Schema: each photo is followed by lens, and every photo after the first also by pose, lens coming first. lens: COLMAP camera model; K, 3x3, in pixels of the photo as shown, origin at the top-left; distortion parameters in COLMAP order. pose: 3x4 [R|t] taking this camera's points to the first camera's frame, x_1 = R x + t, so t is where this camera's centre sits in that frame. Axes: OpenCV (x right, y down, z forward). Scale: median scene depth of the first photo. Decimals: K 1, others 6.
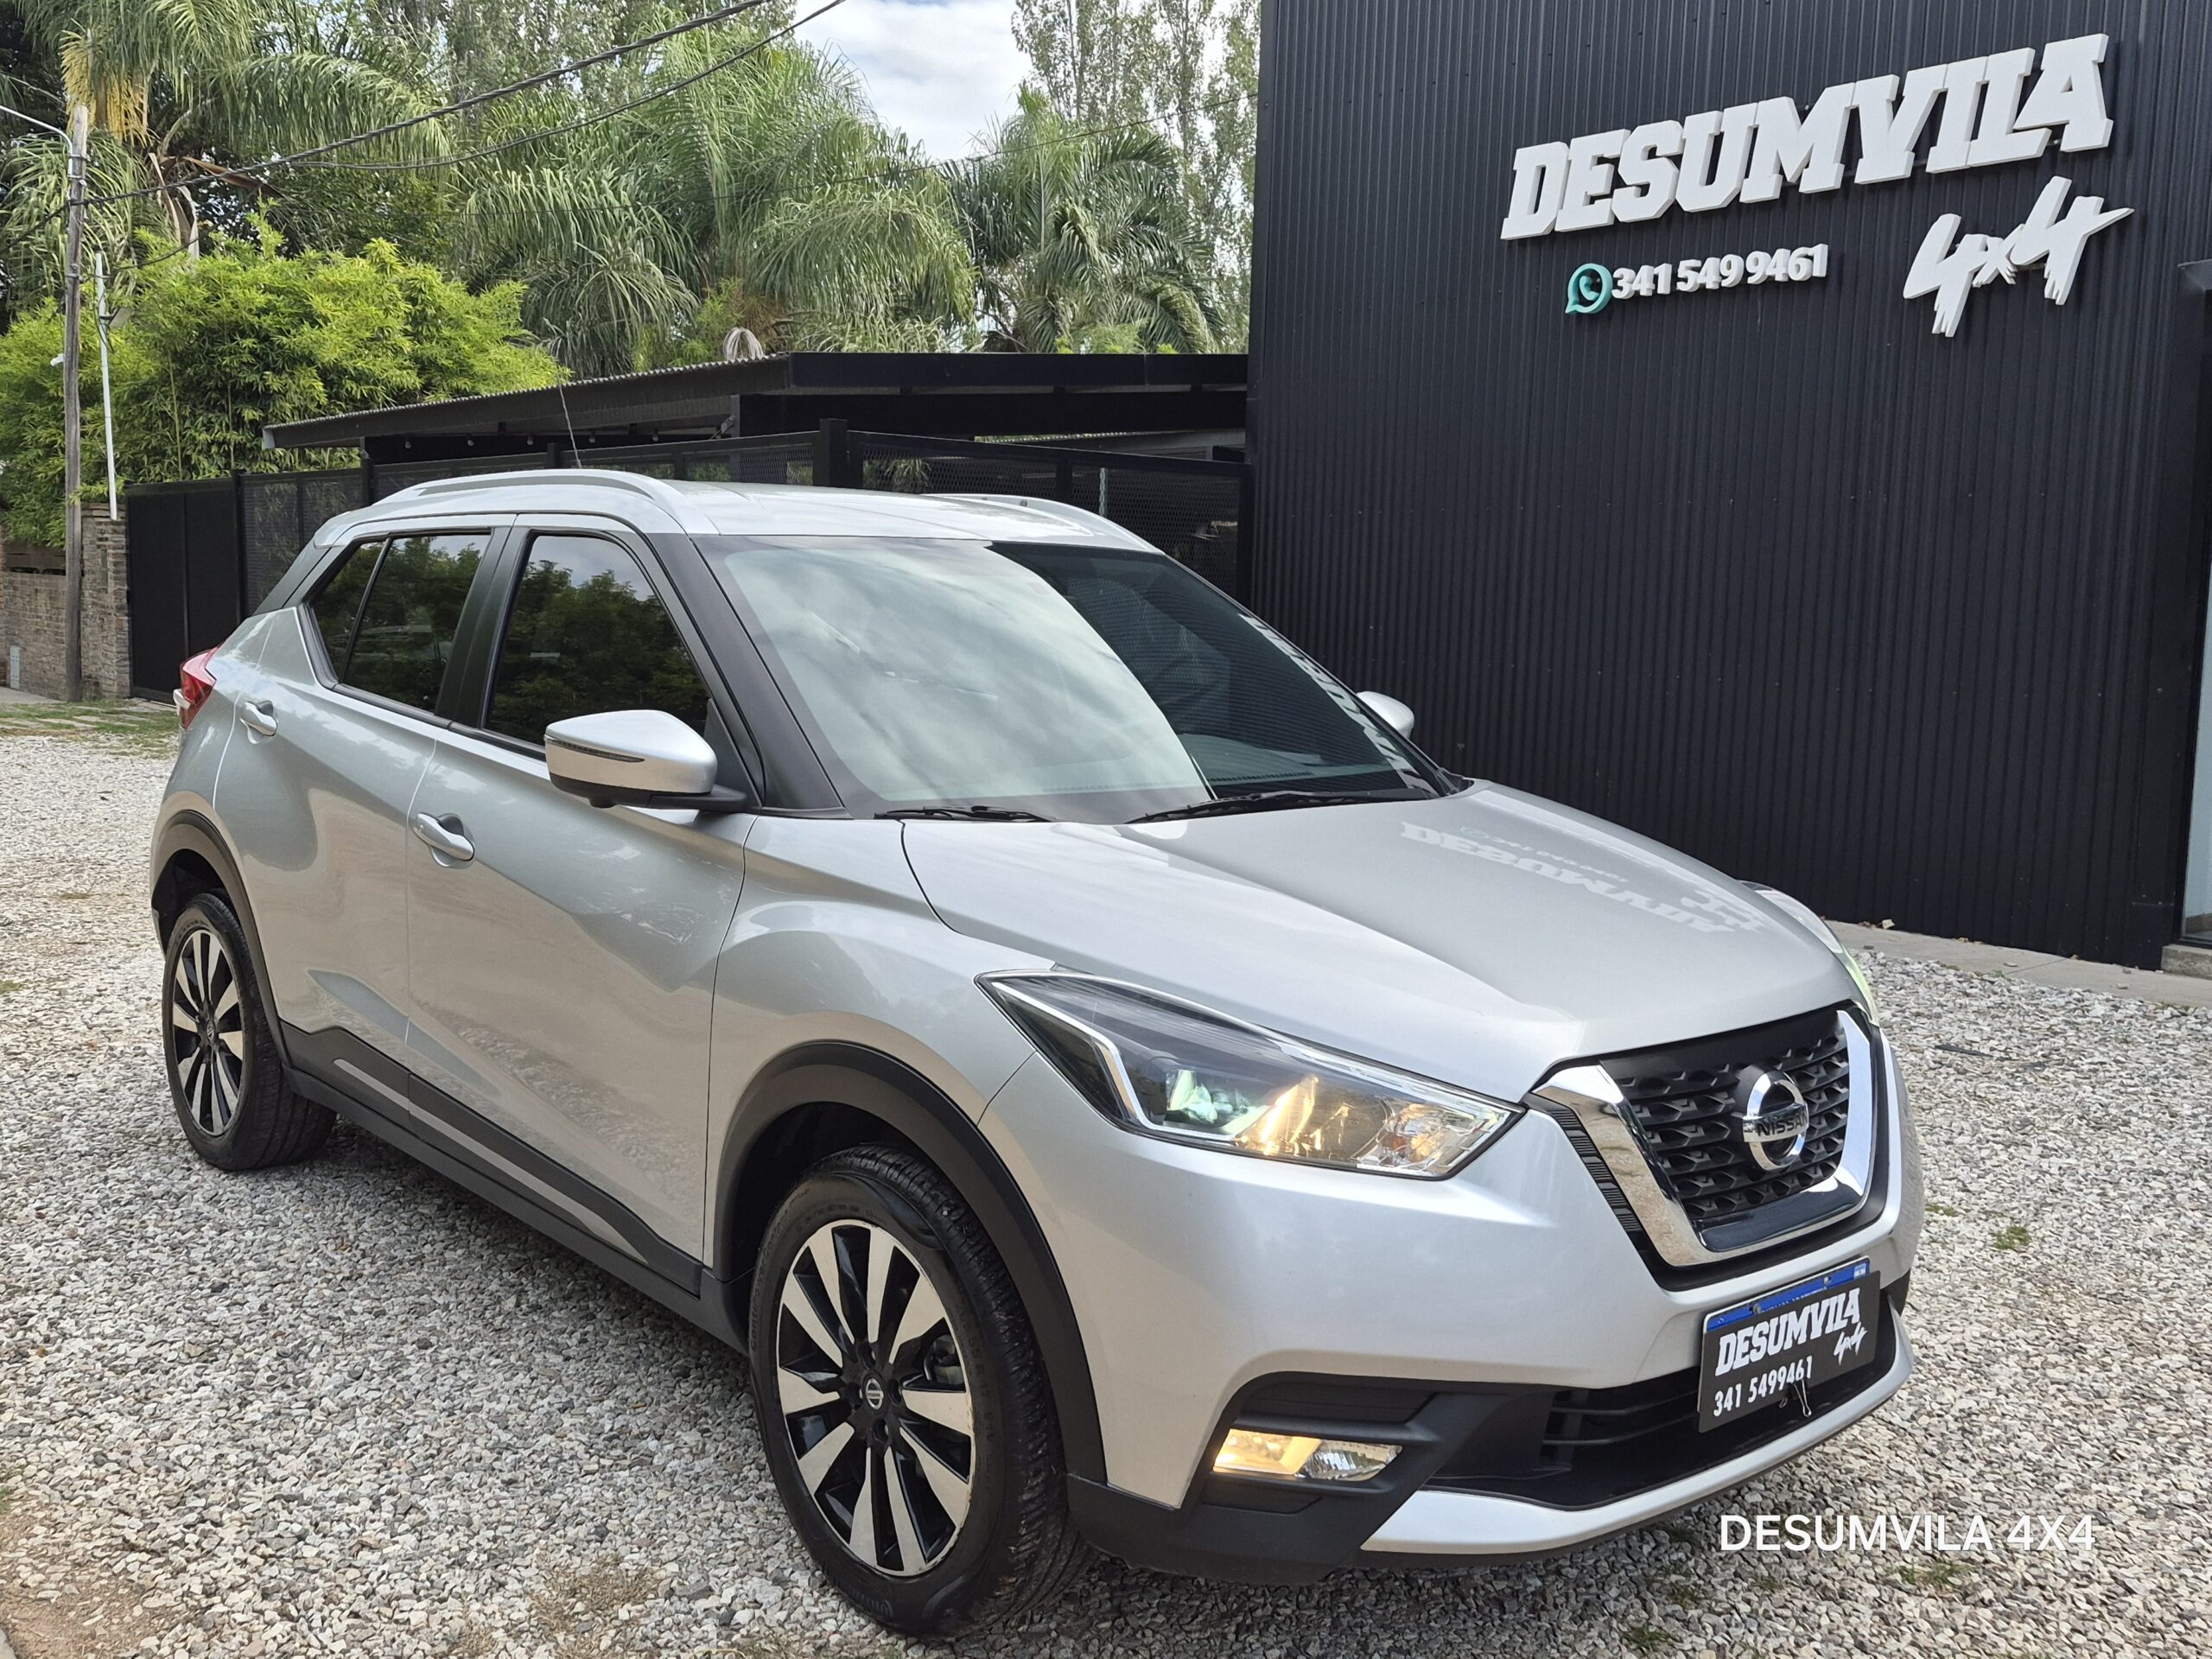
lens RADIAL K [[2080.4, 0, 1074.0], [0, 2080.4, 775.1], [0, 0, 1]] dist [0.044584, 0.000000]
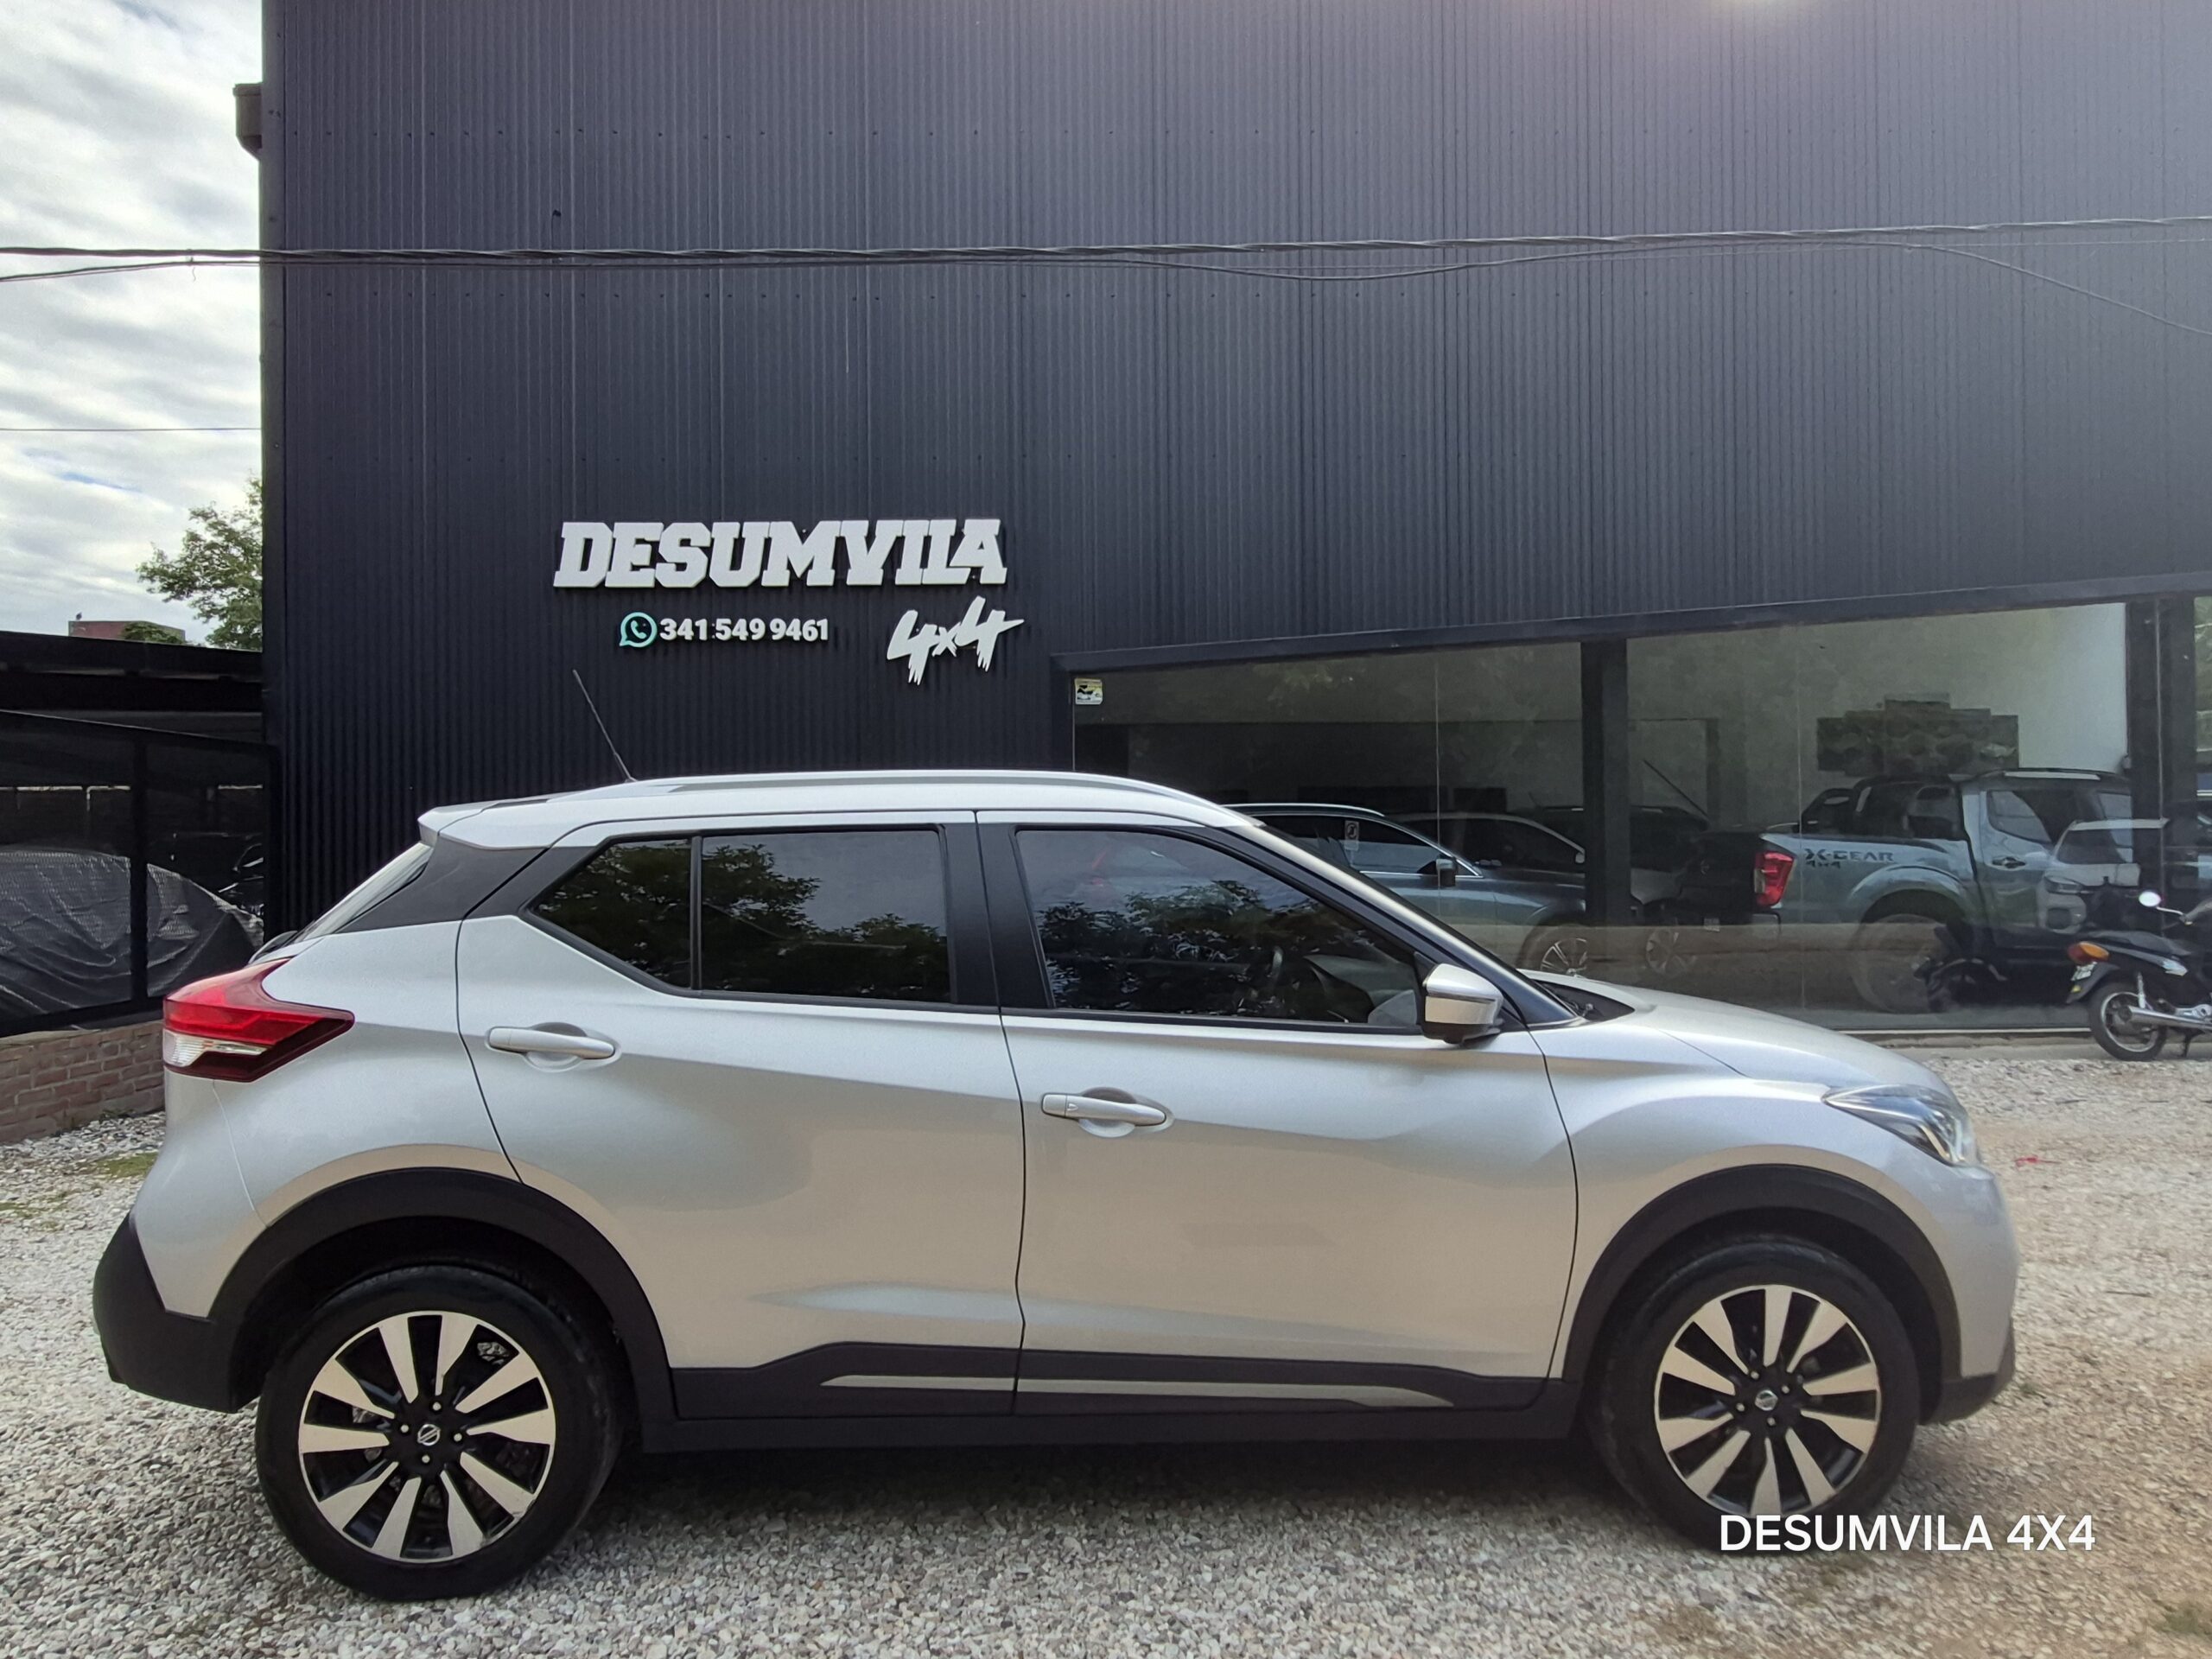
lens RADIAL K [[1440.7, 0, 1090.8], [0, 1440.7, 818.2], [0, 0, 1]] dist [0.009875, -0.007732]
pose [[0.604072, -0.020310, 0.796671, -0.390783], [0.098811, 0.993870, -0.049586, -0.036970], [-0.790781, 0.108673, 0.602375, 0.232635]]
